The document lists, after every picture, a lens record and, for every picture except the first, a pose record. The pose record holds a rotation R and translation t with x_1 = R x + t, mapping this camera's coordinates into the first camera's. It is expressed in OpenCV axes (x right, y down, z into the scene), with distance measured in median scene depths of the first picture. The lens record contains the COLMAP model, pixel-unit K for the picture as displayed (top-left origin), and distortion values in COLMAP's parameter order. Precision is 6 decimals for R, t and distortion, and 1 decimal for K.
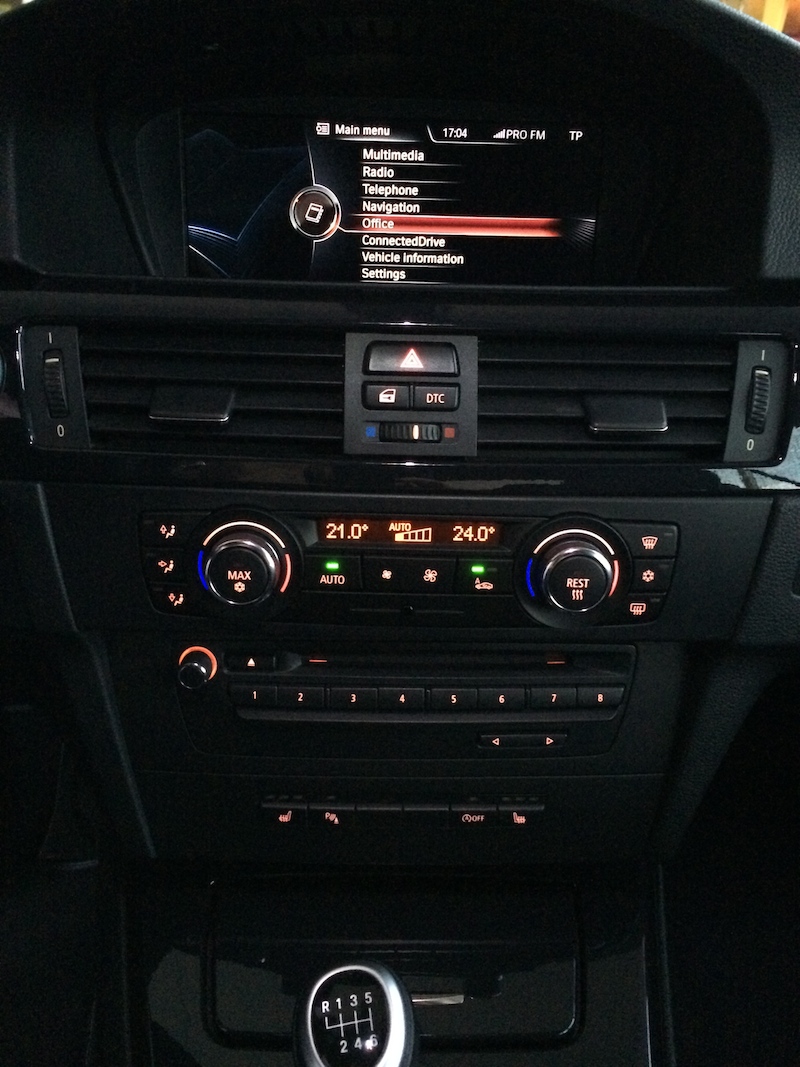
lens RADIAL K [[917.2, 0, 397.8], [0, 917.2, 531.5], [0, 0, 1]] dist [0.044454, -0.017835]
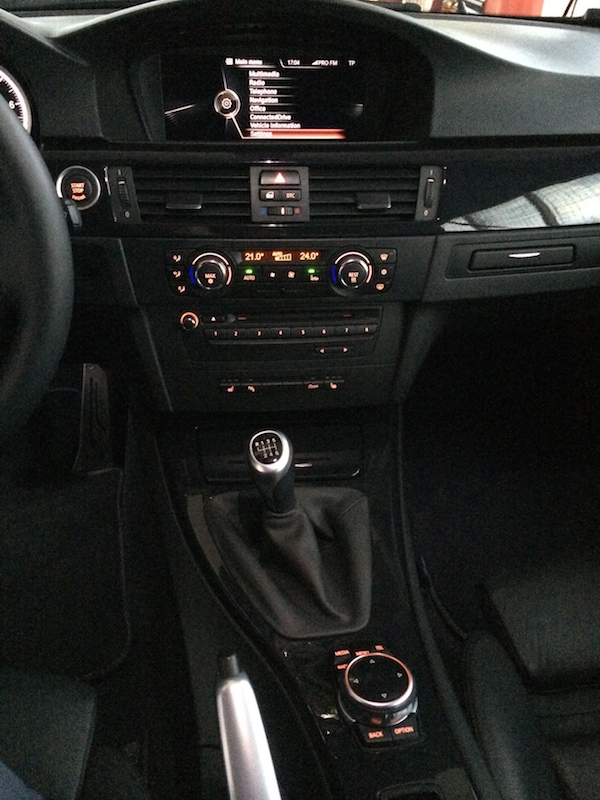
lens RADIAL K [[687.7, 0, 300.1], [0, 687.7, 401.9], [0, 0, 1]] dist [0.044454, -0.017835]
pose [[0.997095, -0.045027, 0.061438, -0.063275], [0.036037, 0.989454, 0.140290, 0.121543], [-0.067107, -0.137668, 0.988202, -0.763361]]
